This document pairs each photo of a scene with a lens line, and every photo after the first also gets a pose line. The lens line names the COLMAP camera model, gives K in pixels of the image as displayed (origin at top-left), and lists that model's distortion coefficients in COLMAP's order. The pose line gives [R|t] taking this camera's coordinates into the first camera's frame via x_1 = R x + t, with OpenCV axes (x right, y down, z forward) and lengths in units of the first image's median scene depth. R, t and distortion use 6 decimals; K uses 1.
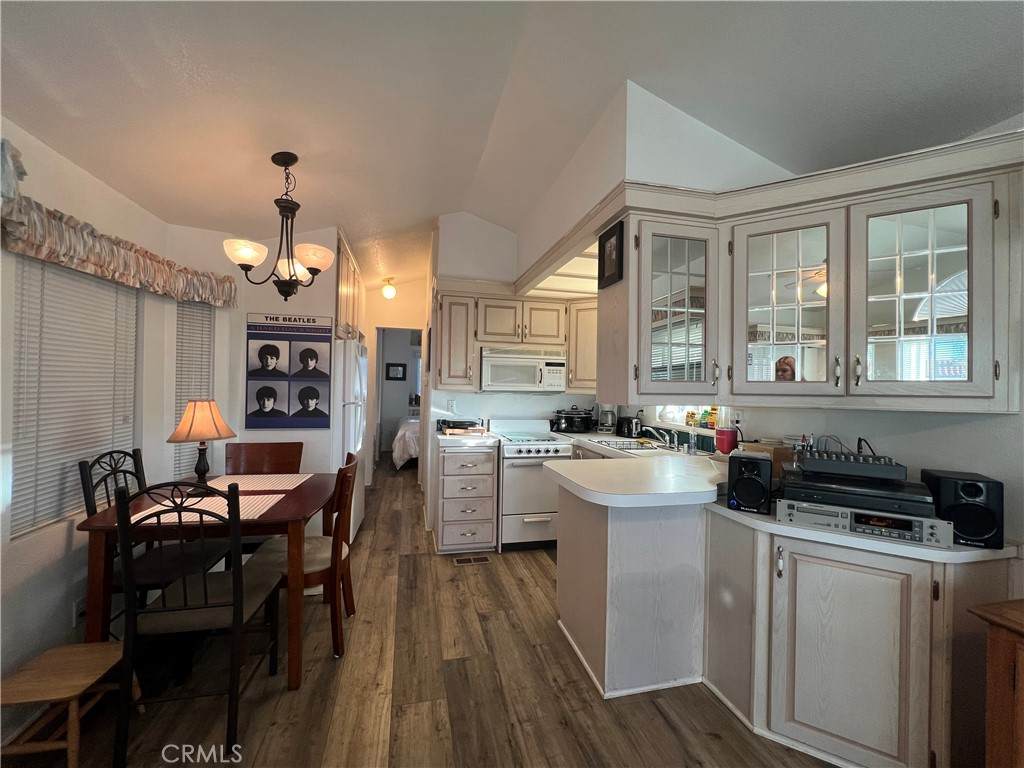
lens RADIAL K [[409.1, 0, 509.9], [0, 409.1, 380.3], [0, 0, 1]] dist [-0.000684, -0.000513]
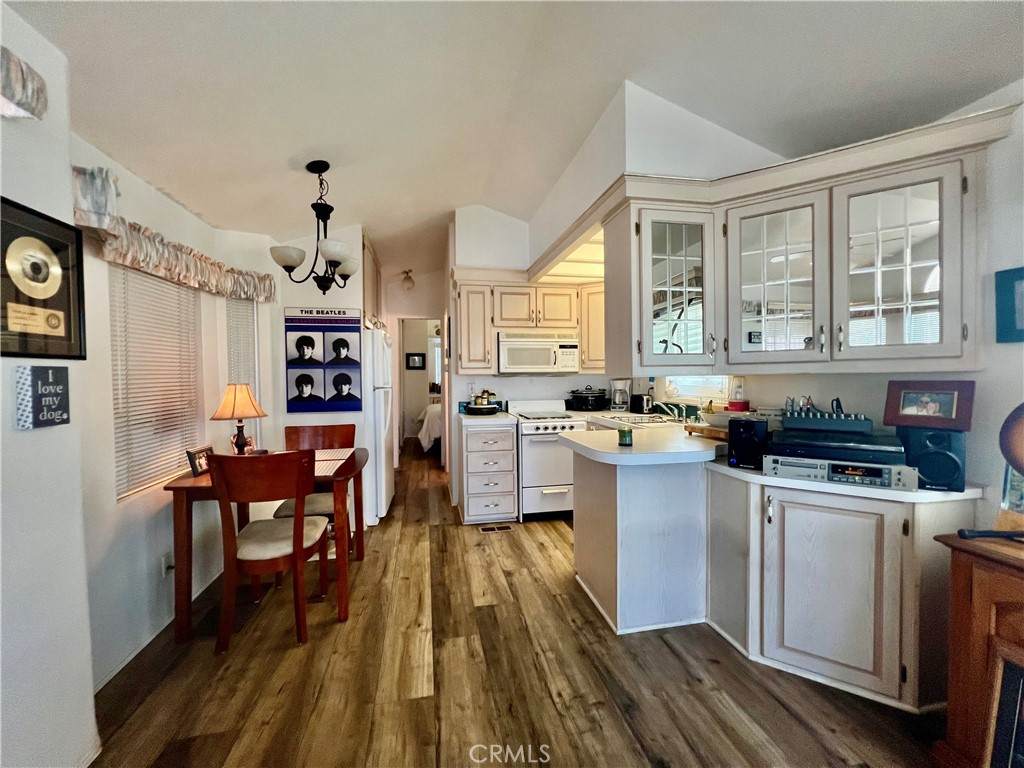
lens RADIAL K [[409.1, 0, 510.9], [0, 409.1, 379.7], [0, 0, 1]] dist [-0.000684, -0.000513]
pose [[0.998872, -0.029245, -0.037404, -0.001160], [0.030219, 0.999211, 0.025759, 0.025053], [0.036621, -0.026860, 0.998968, -0.103077]]
